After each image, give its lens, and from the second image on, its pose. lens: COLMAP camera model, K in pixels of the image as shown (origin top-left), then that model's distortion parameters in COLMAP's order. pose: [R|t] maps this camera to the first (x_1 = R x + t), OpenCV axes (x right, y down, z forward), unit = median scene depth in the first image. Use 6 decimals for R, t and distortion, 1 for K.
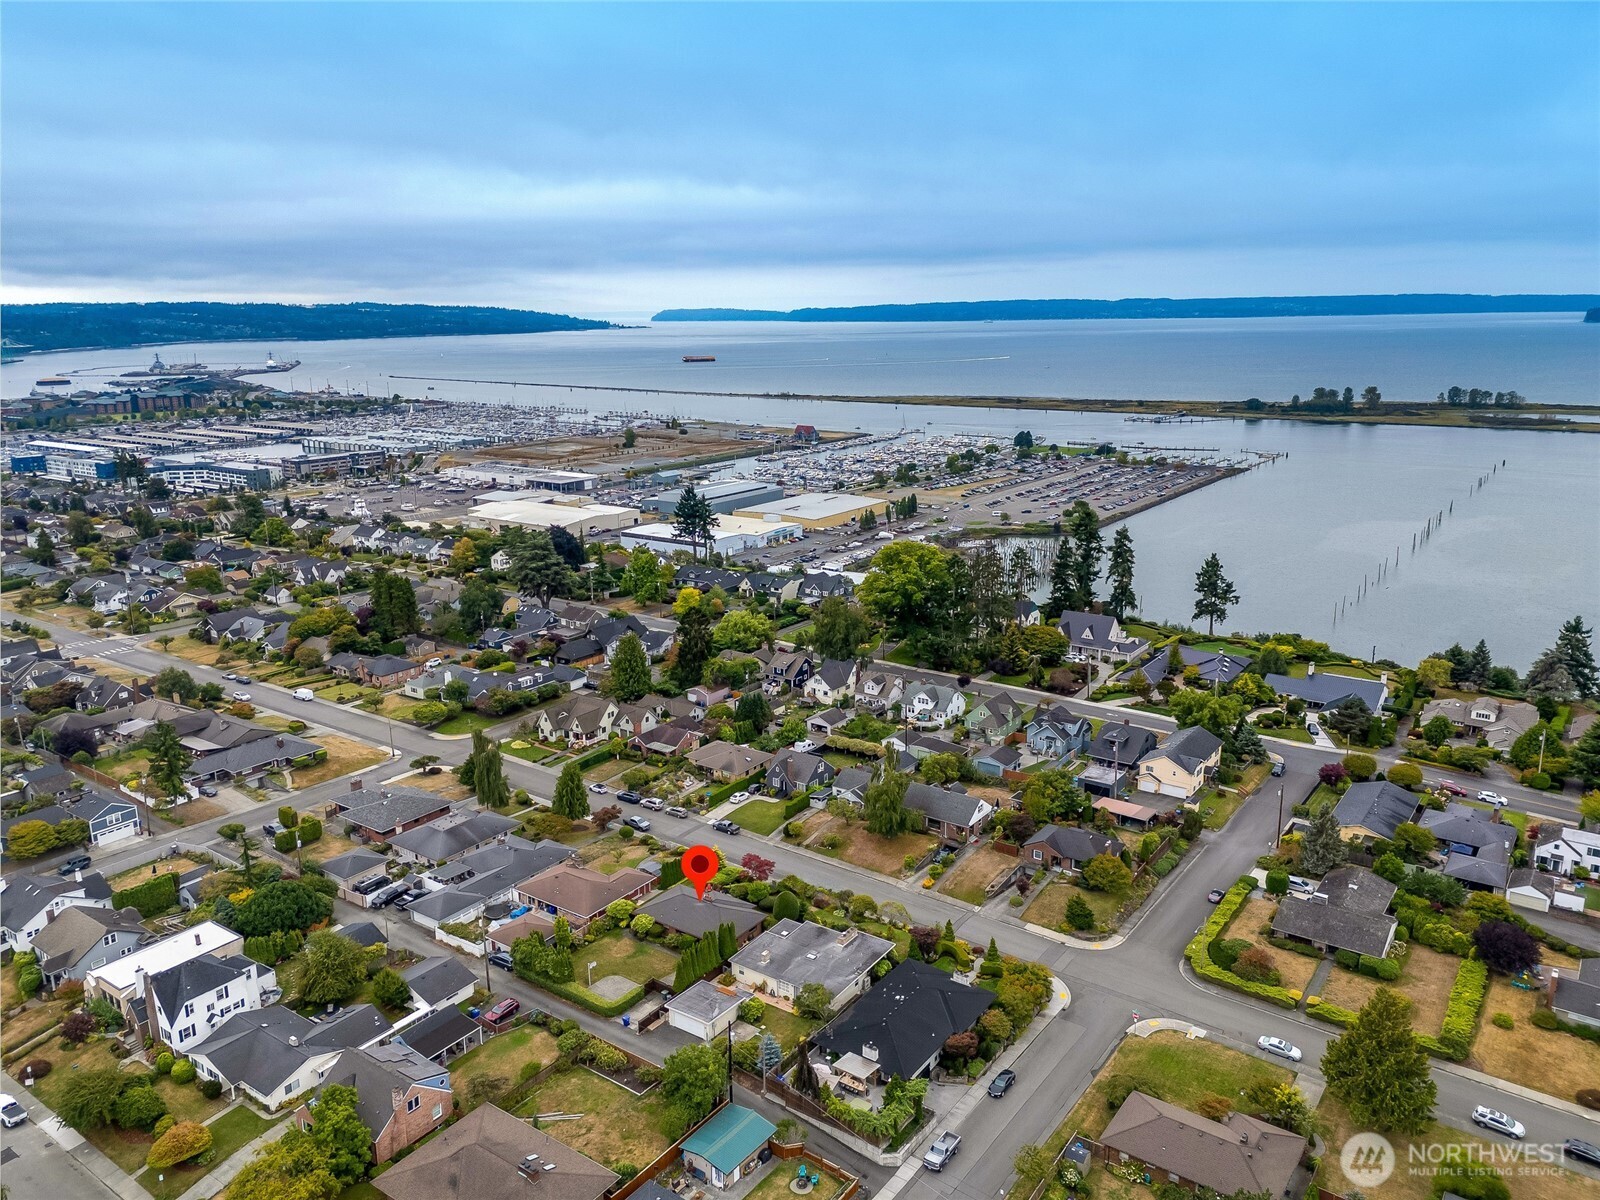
lens RADIAL K [[1201.9, 0, 803.3], [0, 1201.9, 600.5], [0, 0, 1]] dist [0.055761, -0.009601]
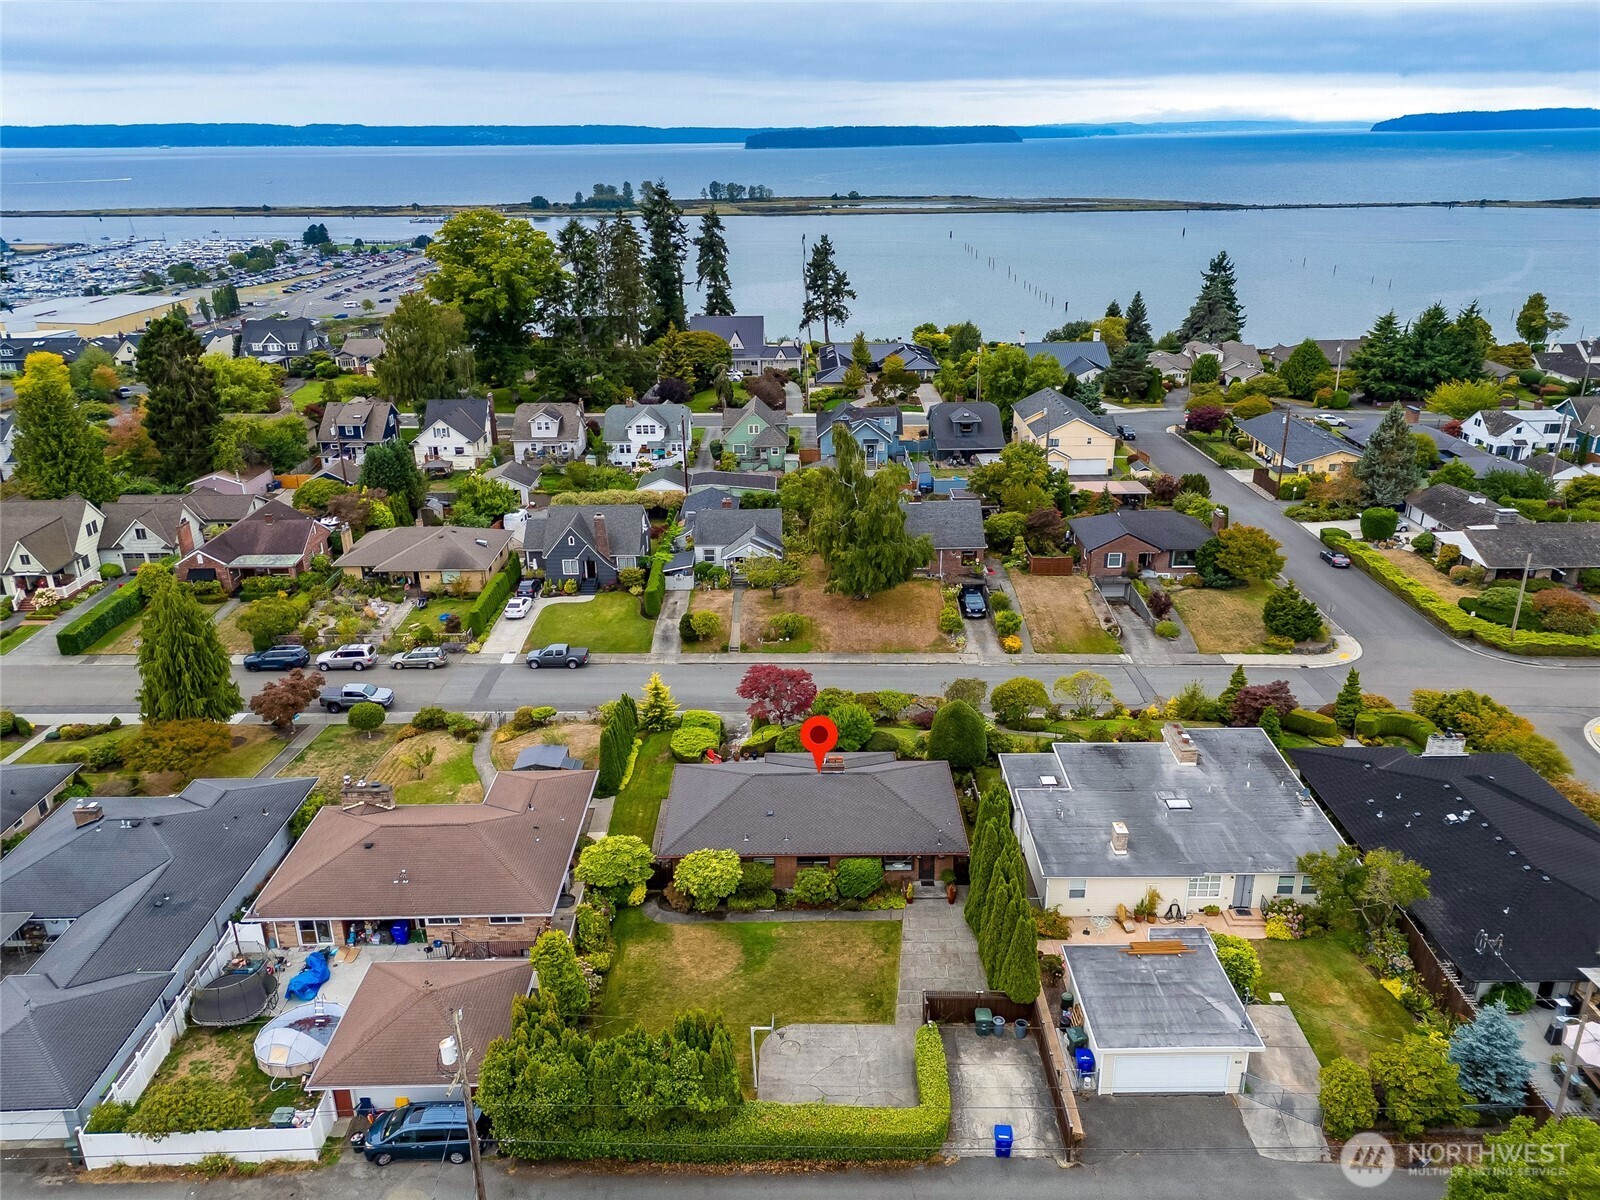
lens RADIAL K [[1201.9, 0, 798.5], [0, 1201.9, 607.6], [0, 0, 1]] dist [0.055761, -0.009601]
pose [[0.808876, -0.211975, 0.548439, -0.208413], [0.145008, 0.975860, 0.163308, 0.089093], [-0.569818, -0.052568, 0.820088, 0.471788]]
